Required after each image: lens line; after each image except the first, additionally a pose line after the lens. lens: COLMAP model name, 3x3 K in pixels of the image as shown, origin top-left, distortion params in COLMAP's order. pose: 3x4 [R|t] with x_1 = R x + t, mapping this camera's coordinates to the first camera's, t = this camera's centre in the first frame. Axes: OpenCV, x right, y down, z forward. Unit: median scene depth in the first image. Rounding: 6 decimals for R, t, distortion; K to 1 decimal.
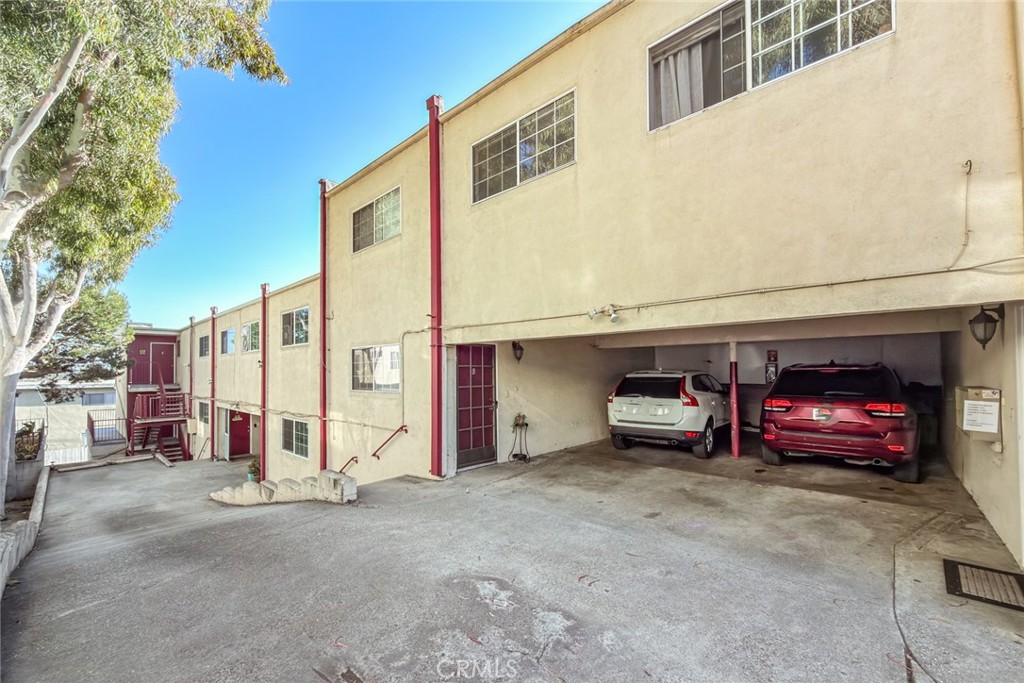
lens RADIAL K [[407.2, 0, 511.6], [0, 407.2, 367.1], [0, 0, 1]] dist [-0.002531, -0.000695]
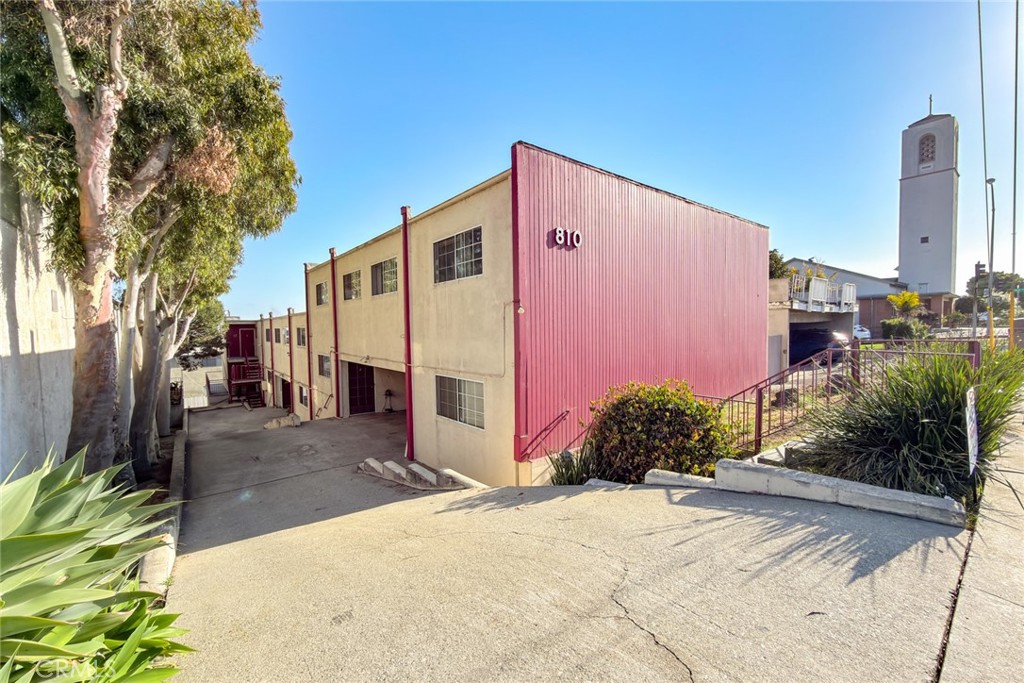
lens RADIAL K [[407.2, 0, 513.6], [0, 407.2, 346.1], [0, 0, 1]] dist [-0.002531, -0.000695]
pose [[0.987416, 0.001213, -0.158141, 0.470509], [0.008536, 0.998104, 0.060953, -0.107641], [0.157915, -0.061536, 0.985533, -0.439312]]
